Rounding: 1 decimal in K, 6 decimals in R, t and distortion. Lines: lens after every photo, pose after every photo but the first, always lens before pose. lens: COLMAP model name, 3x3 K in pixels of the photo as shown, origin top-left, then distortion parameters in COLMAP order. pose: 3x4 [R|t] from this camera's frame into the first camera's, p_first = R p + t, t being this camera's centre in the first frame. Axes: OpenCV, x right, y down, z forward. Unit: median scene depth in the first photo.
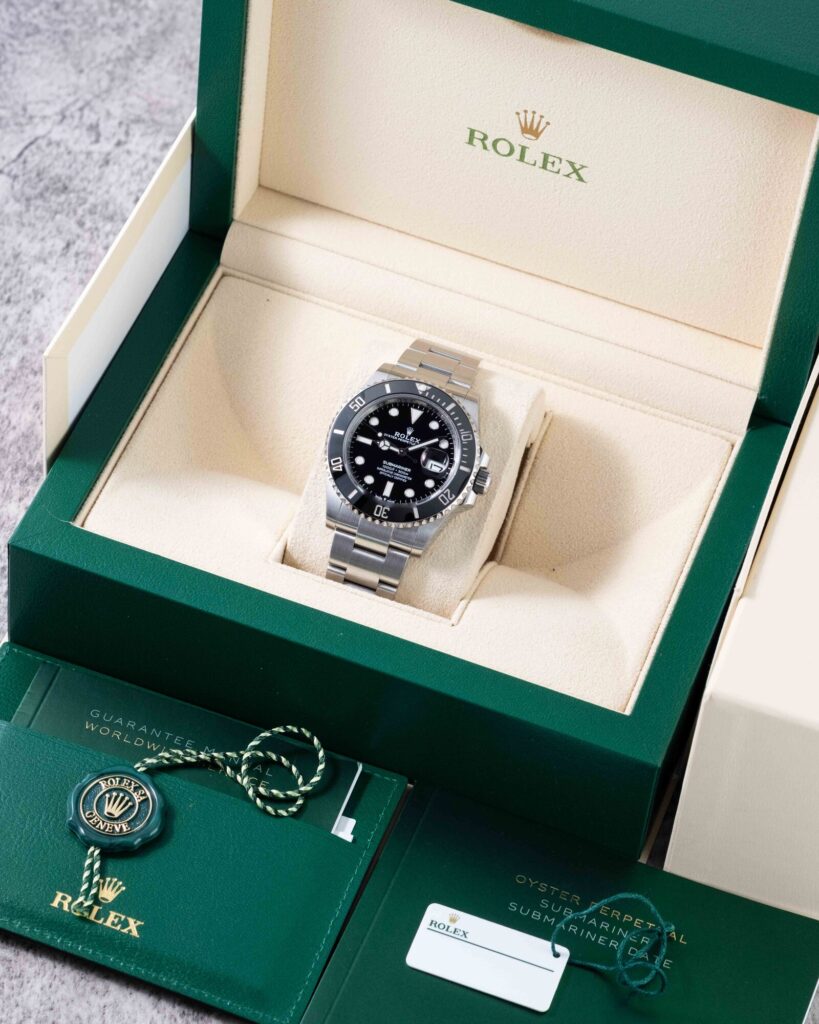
lens RADIAL K [[4648.3, 0, 411.5], [0, 4648.3, 515.2], [0, 0, 1]] dist [0.096661, 0.000000]
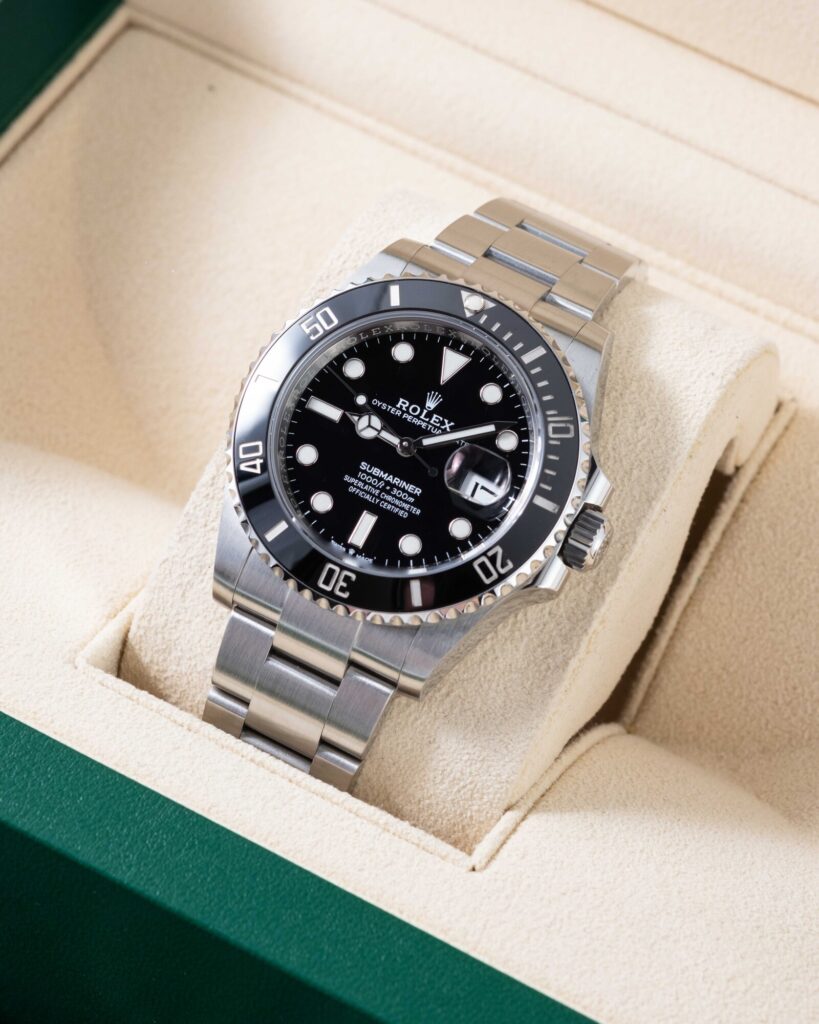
lens RADIAL K [[4648.3, 0, 401.3], [0, 4648.3, 502.8], [0, 0, 1]] dist [0.096661, 0.000000]
pose [[0.986300, 0.119568, -0.113652, 0.046183], [-0.120582, 0.992701, -0.002065, -0.007554], [0.112576, 0.015741, 0.993518, 0.576385]]
